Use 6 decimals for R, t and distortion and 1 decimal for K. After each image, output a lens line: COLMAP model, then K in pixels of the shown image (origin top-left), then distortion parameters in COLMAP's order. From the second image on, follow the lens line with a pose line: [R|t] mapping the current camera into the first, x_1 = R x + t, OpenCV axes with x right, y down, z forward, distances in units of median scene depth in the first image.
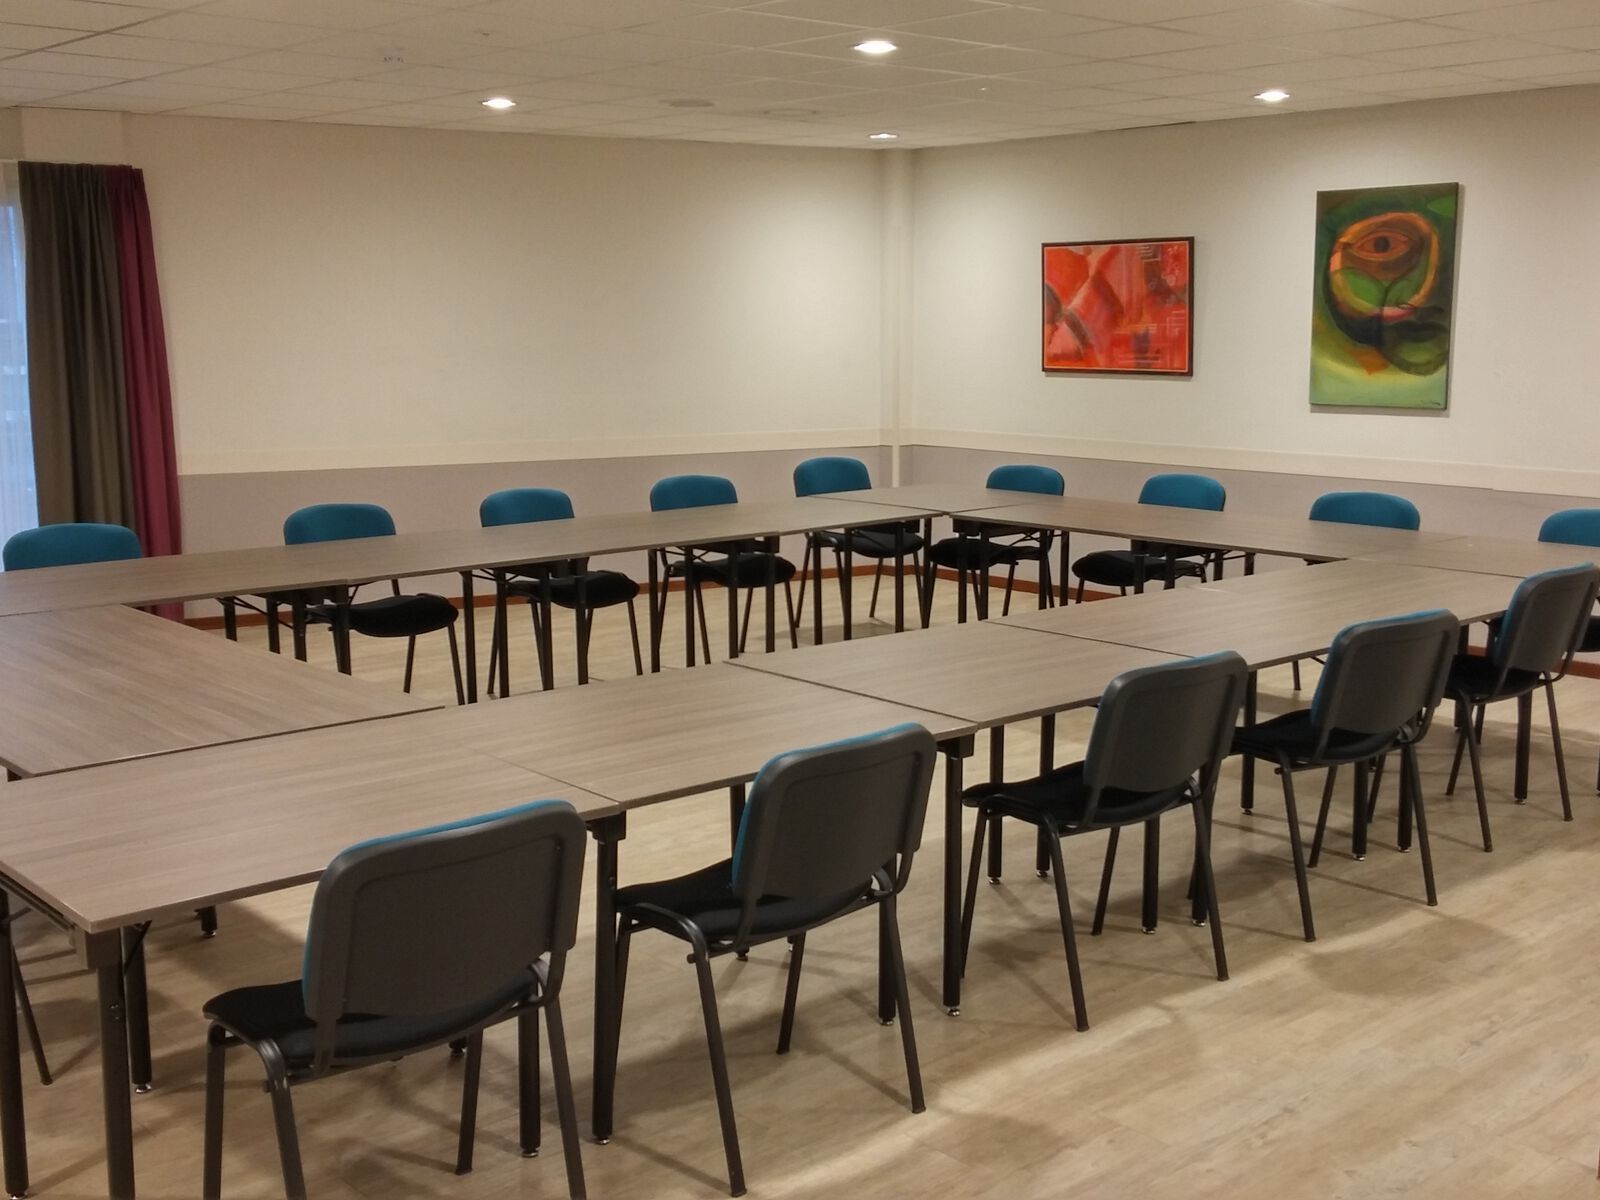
lens RADIAL K [[1863.3, 0, 803.8], [0, 1863.3, 598.3], [0, 0, 1]] dist [0.100377, 0.000000]
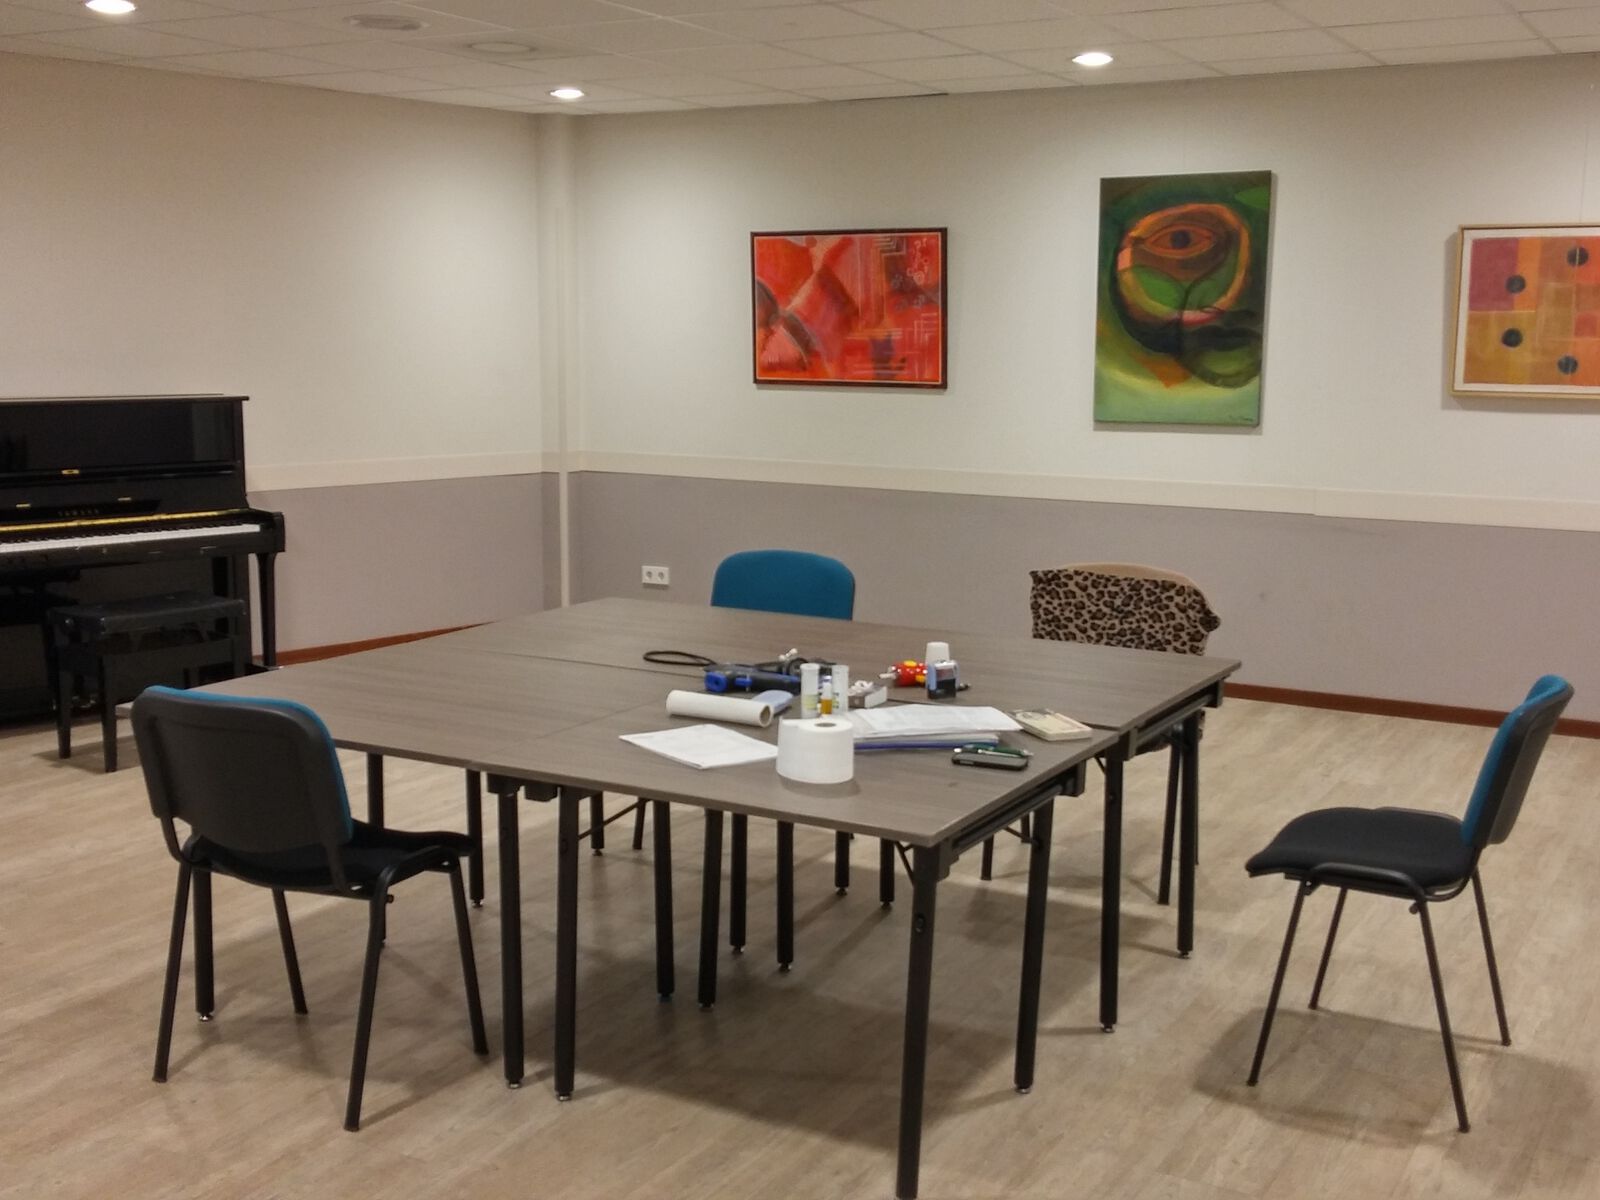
lens RADIAL K [[1863.3, 0, 796.7], [0, 1863.3, 598.9], [0, 0, 1]] dist [0.100377, 0.000000]
pose [[0.950161, -0.034627, 0.309830, -0.130492], [0.037624, 0.999285, -0.003700, -0.021305], [-0.309481, 0.015172, 0.950785, 0.205650]]
